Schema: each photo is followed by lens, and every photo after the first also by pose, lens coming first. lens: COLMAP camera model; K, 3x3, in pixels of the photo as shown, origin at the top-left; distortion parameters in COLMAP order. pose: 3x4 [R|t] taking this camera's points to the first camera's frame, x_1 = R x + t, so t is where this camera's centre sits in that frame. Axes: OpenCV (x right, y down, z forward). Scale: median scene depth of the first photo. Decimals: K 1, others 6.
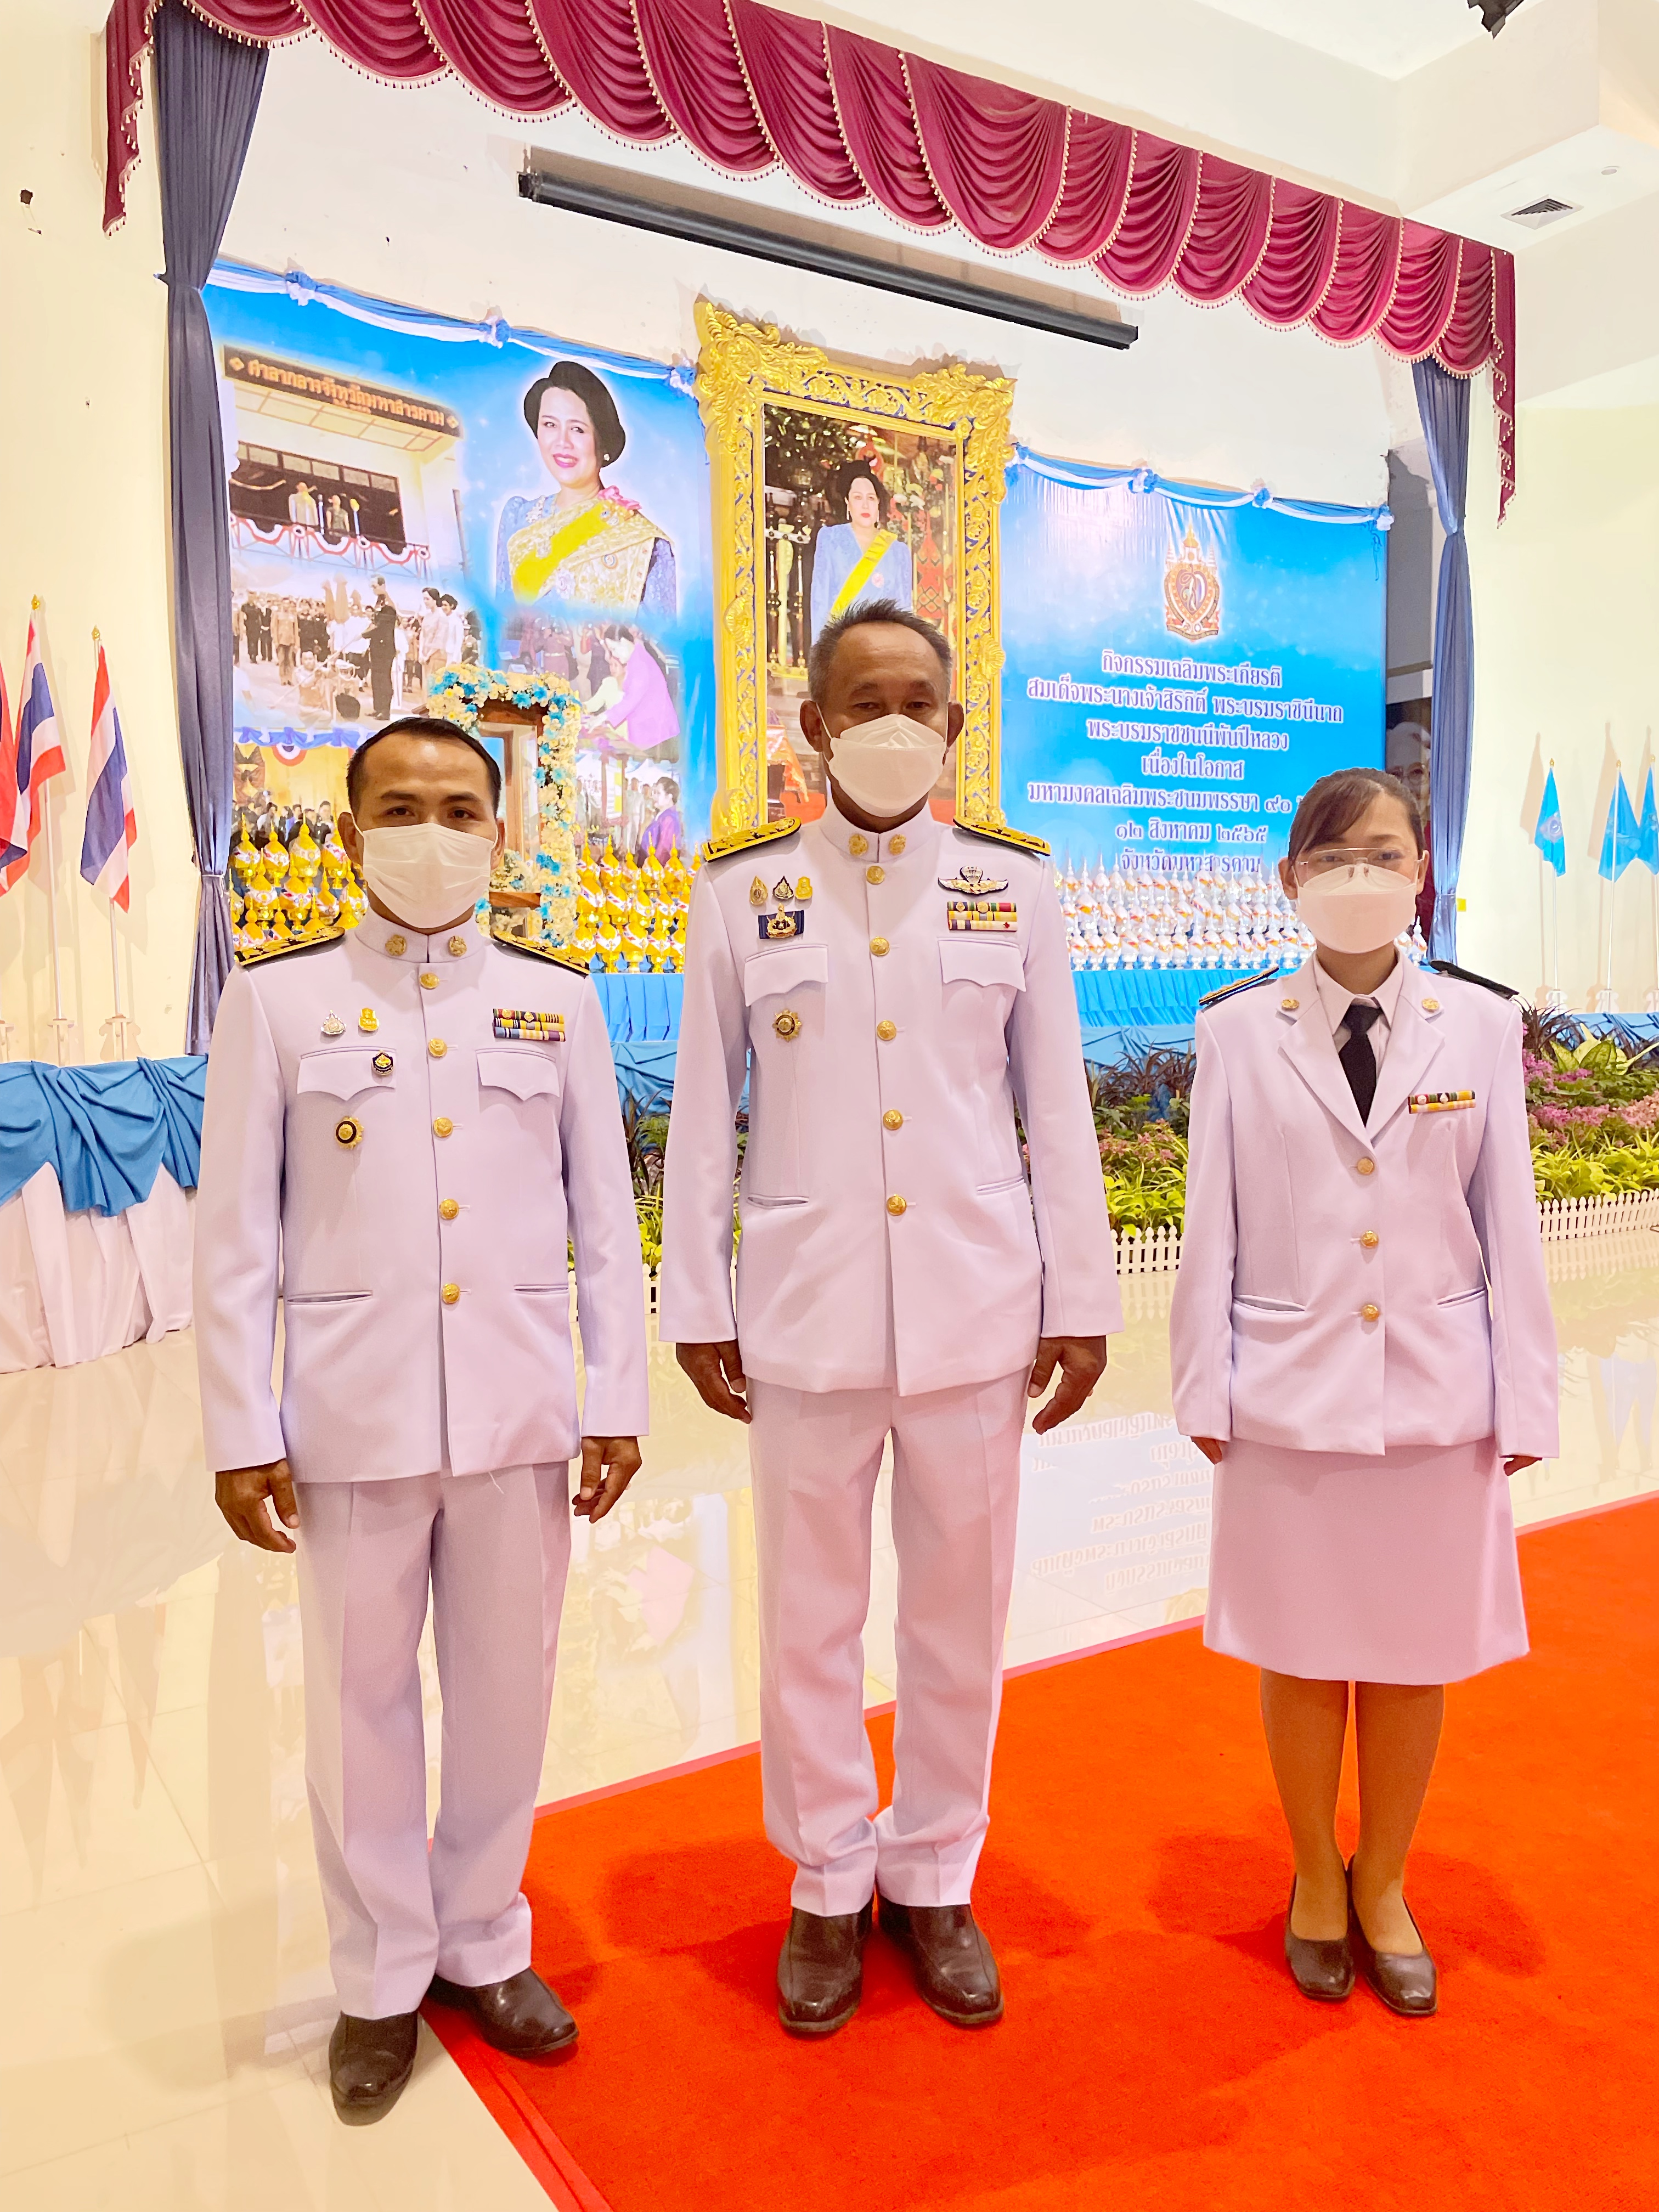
lens RADIAL K [[1671.9, 0, 835.8], [0, 1671.9, 1079.1], [0, 0, 1]] dist [0.089061, -0.122500]
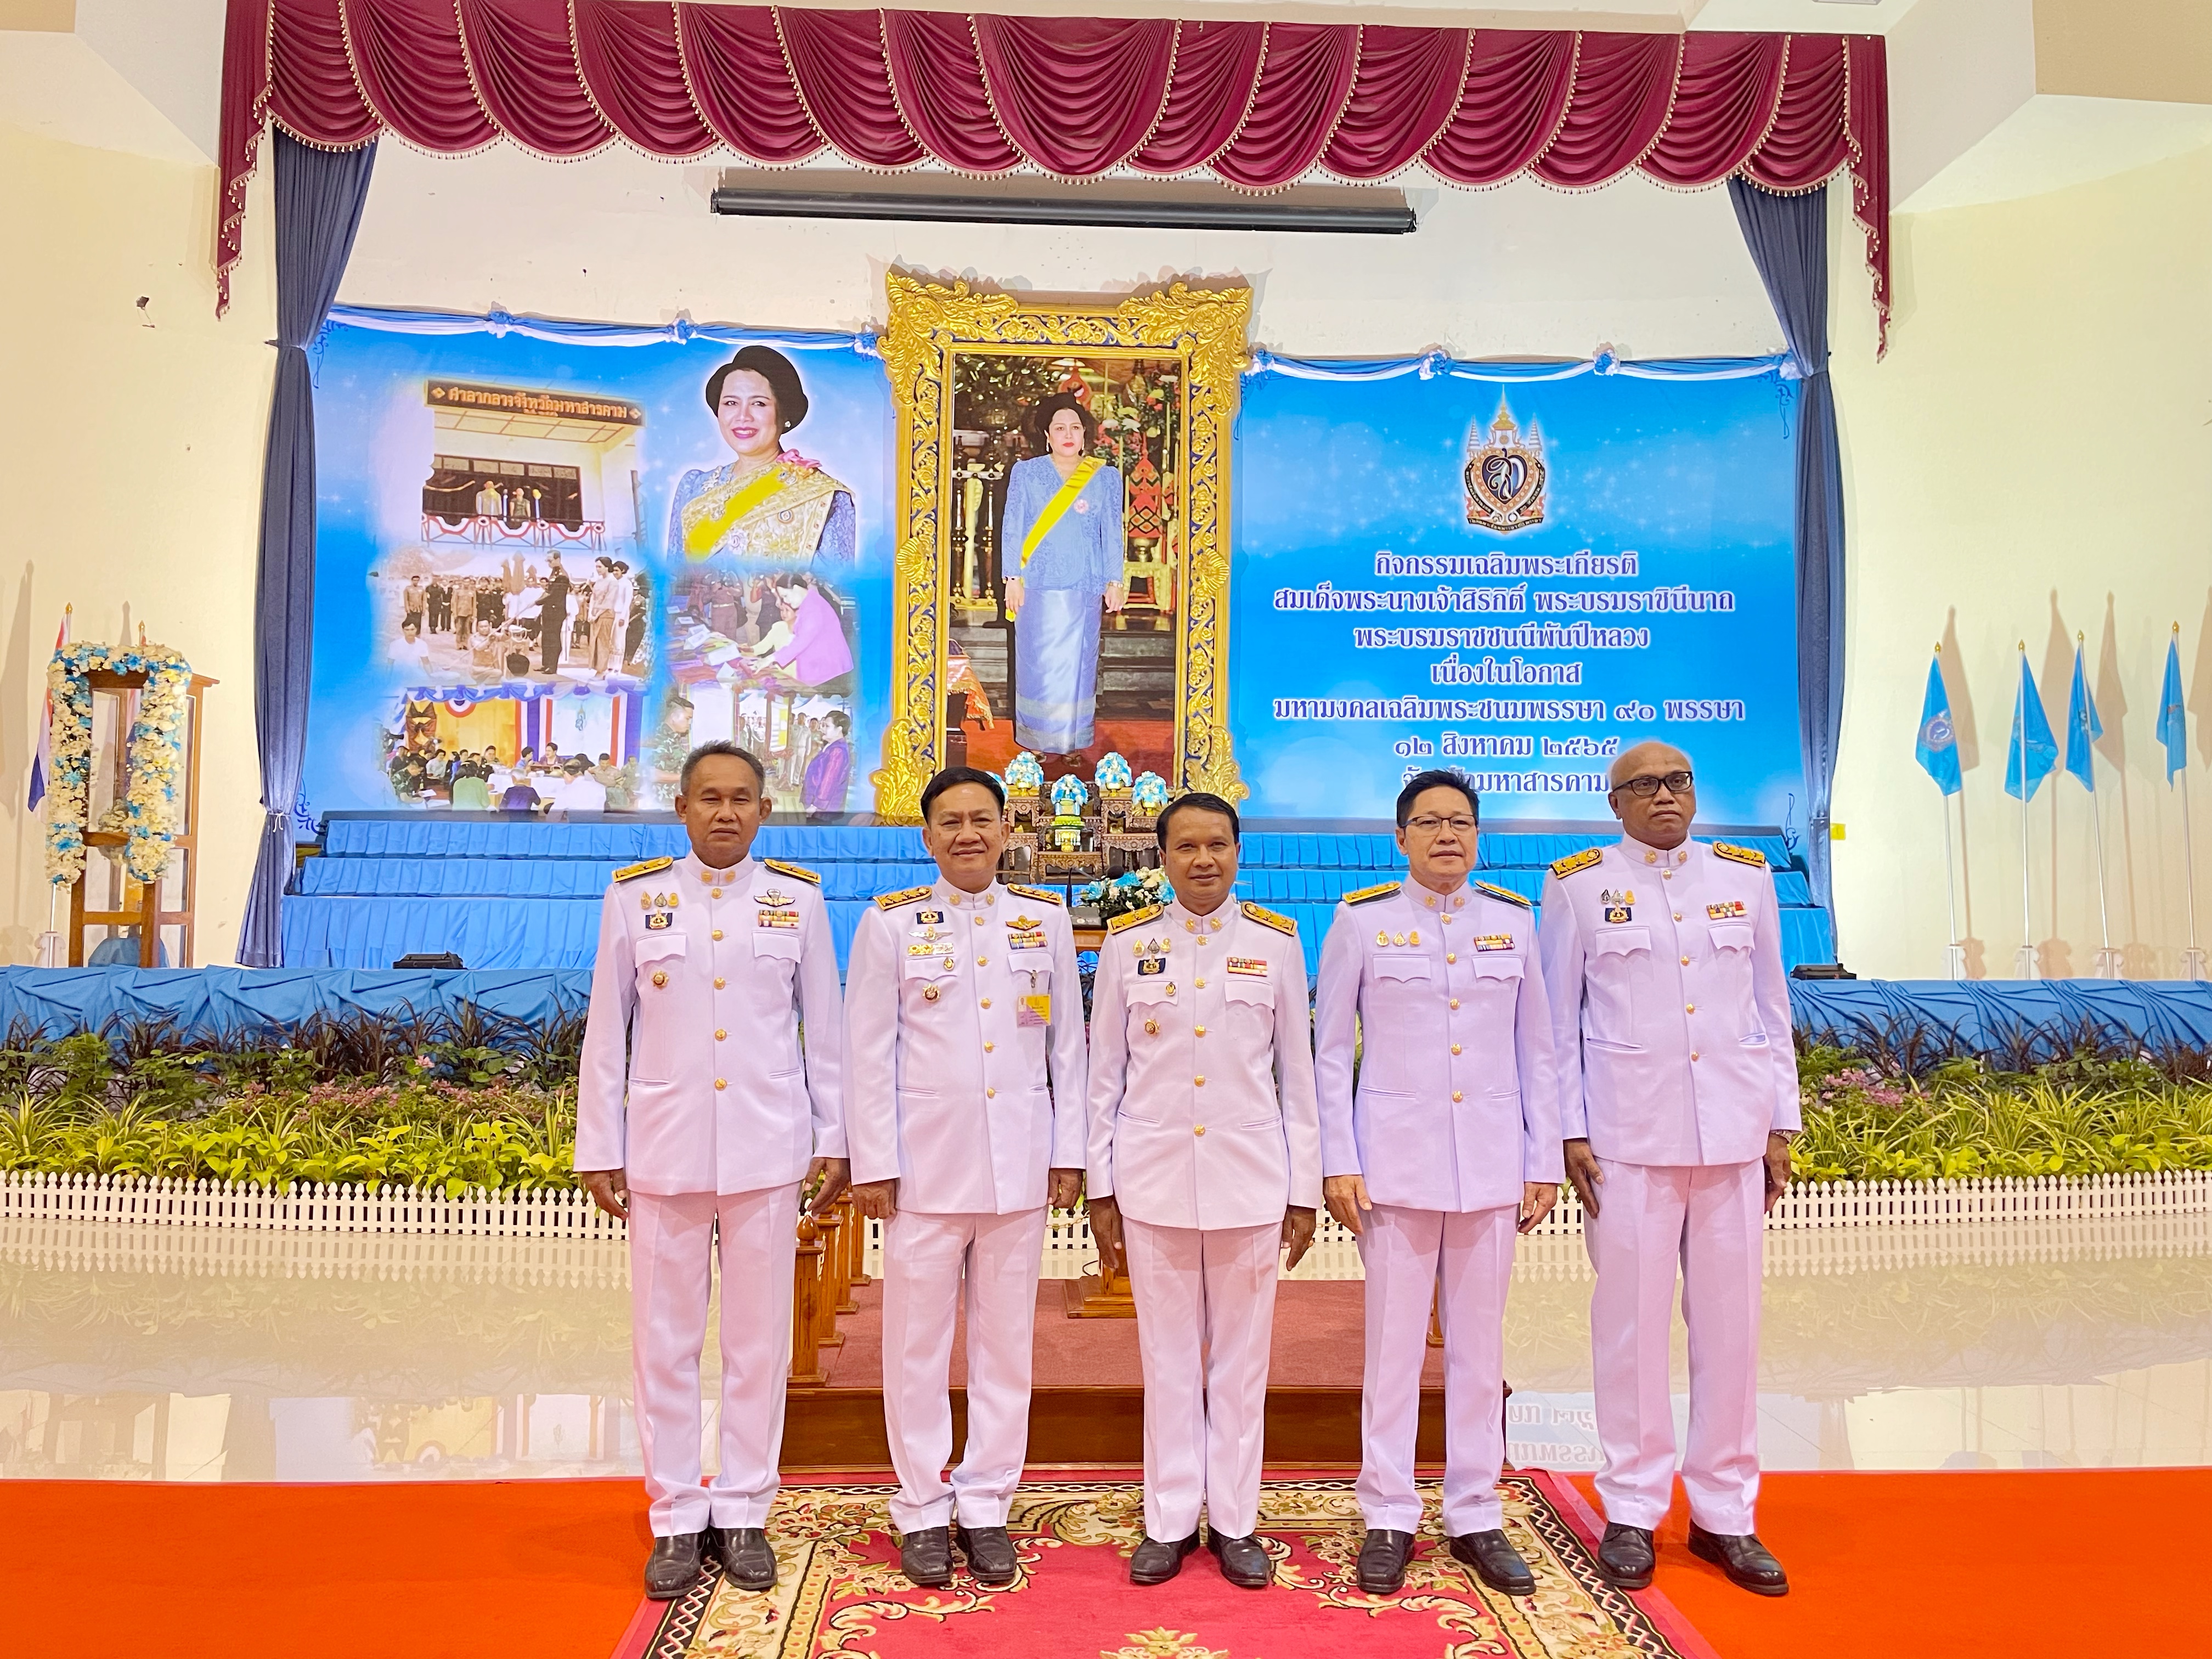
lens RADIAL K [[1676.4, 0, 1100.1], [0, 1676.4, 790.3], [0, 0, 1]] dist [0.112472, -0.156749]
pose [[0.870631, -0.012042, -0.491789, 0.559832], [-0.046787, 0.993142, -0.107146, -0.026513], [0.489707, 0.116294, 0.864097, 0.182093]]
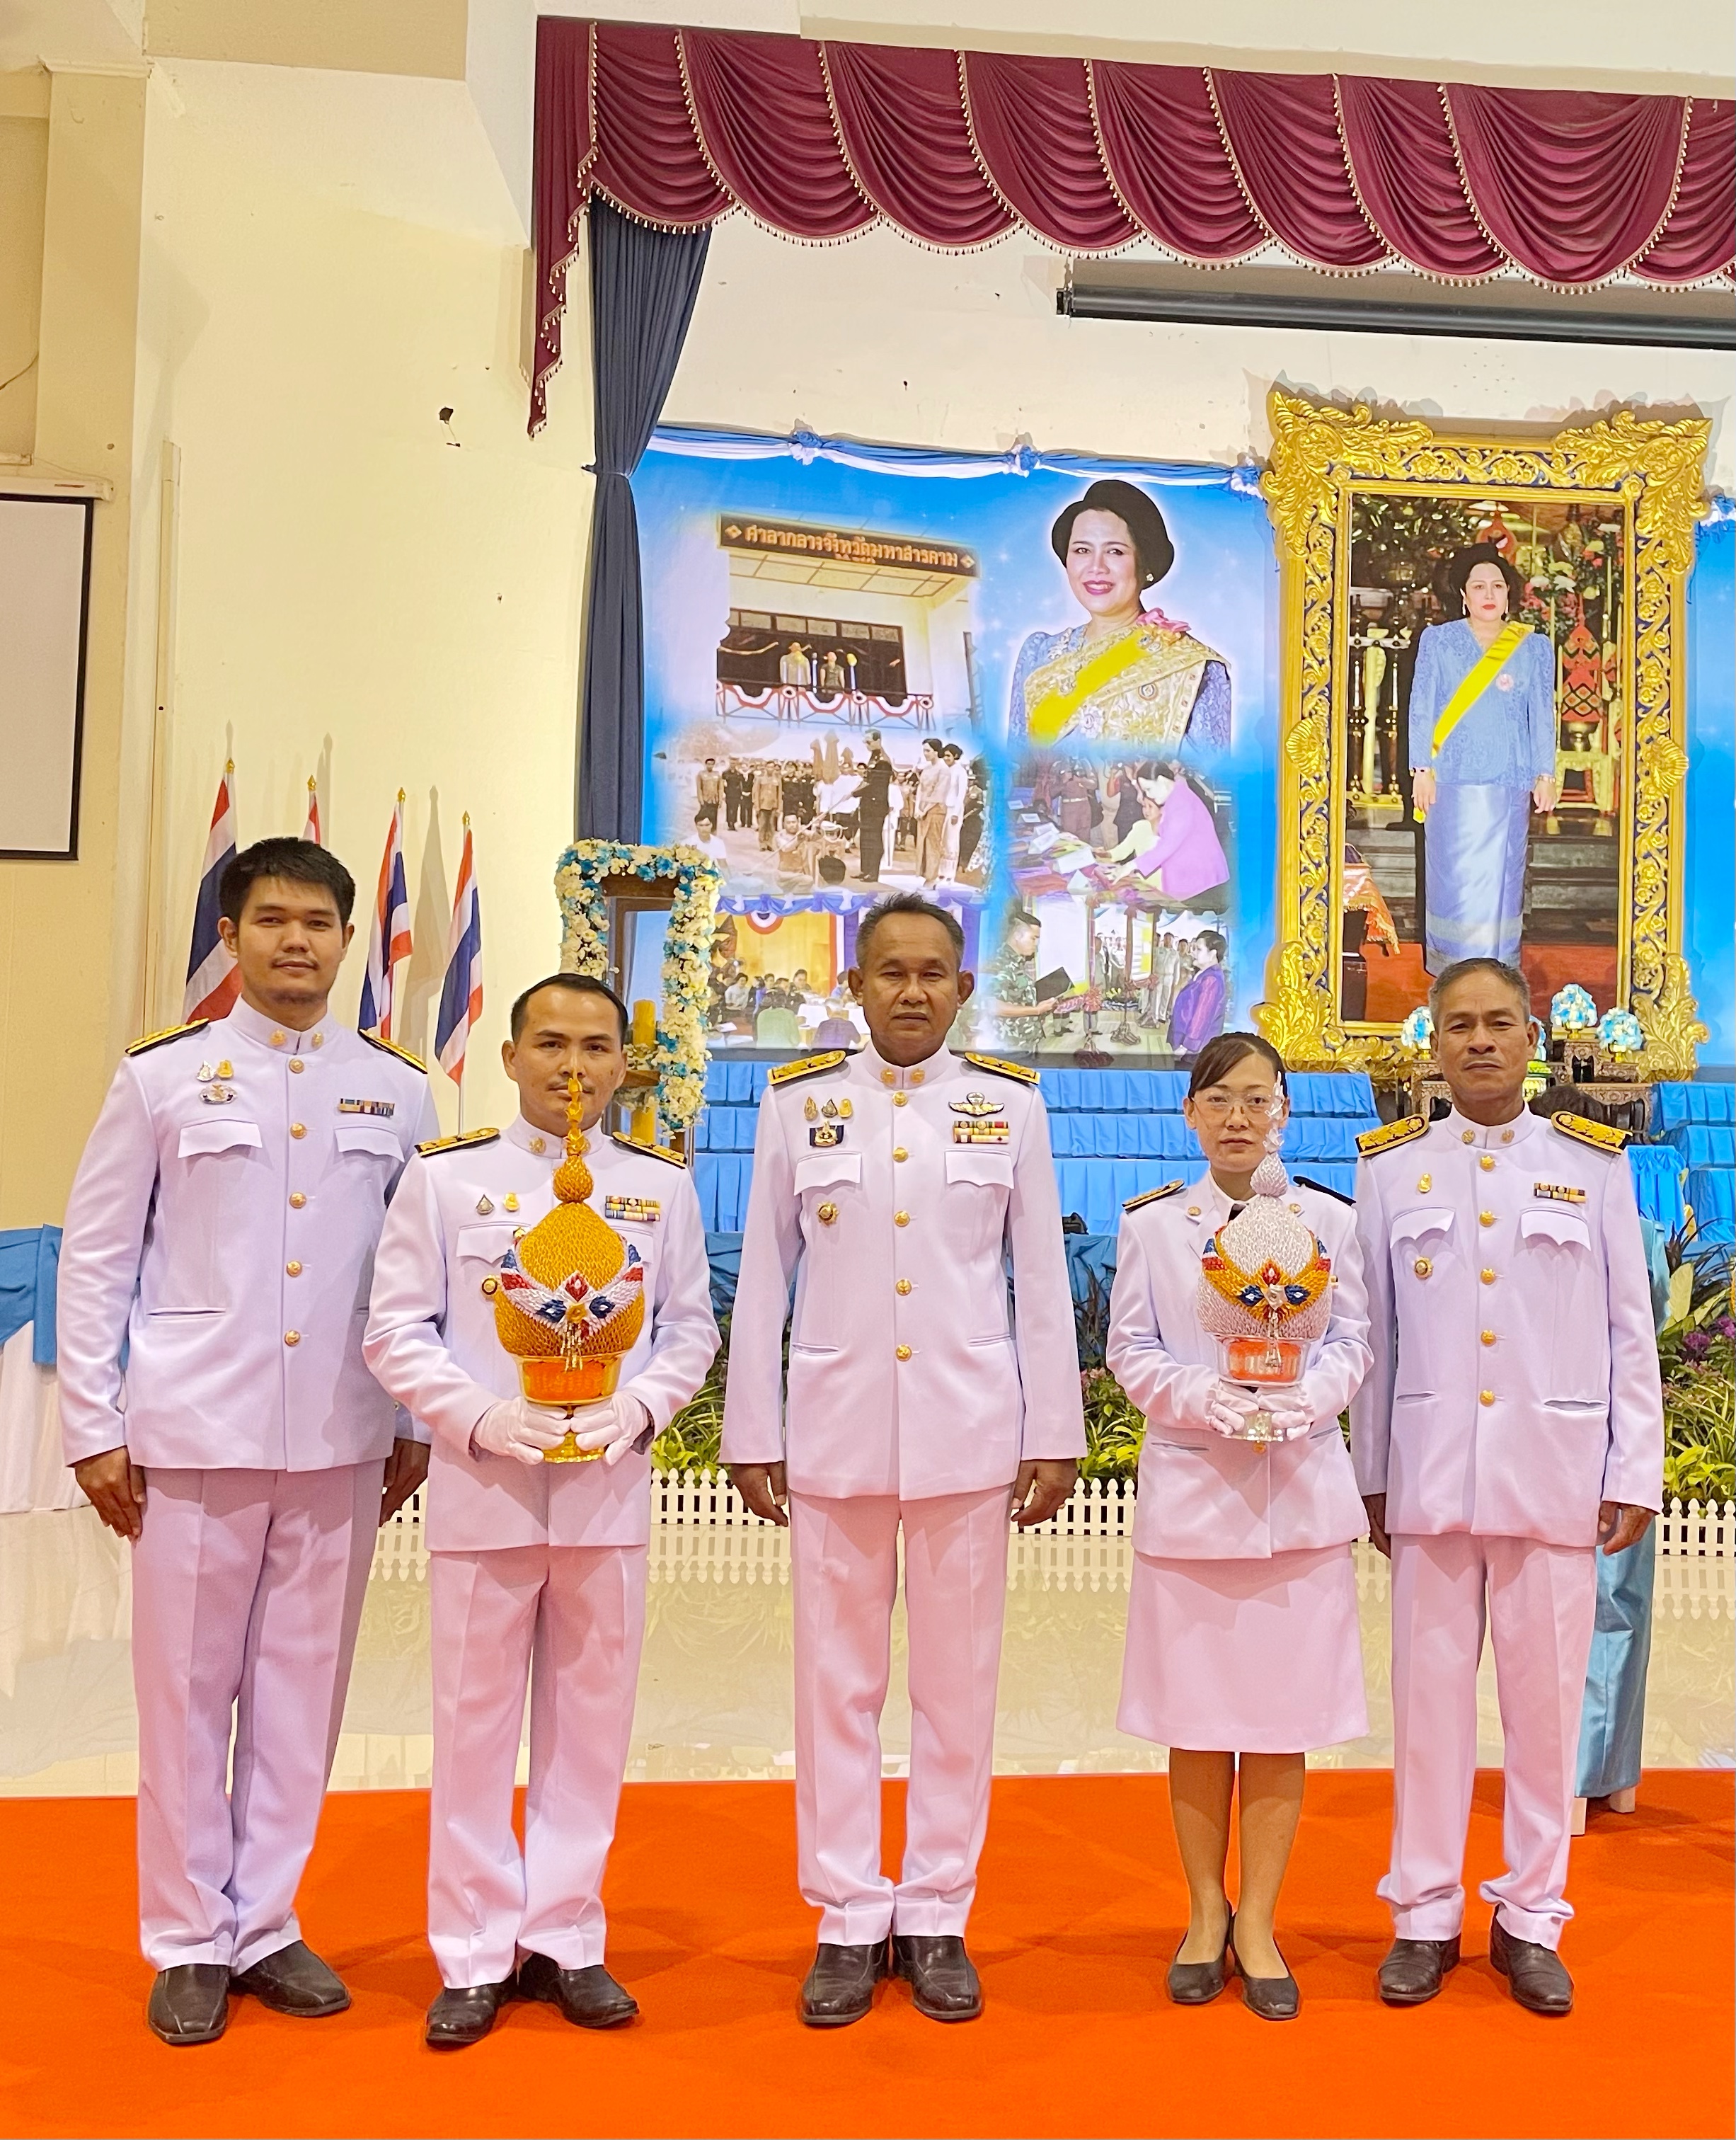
lens RADIAL K [[2160.2, 0, 1141.9], [0, 2160.2, 1043.1], [0, 0, 1]] dist [0.145131, -0.288449]
pose [[0.898732, -0.002652, -0.438491, 0.351905], [-0.048482, 0.993250, -0.105377, -0.005672], [0.435811, 0.115965, 0.892536, 0.010176]]
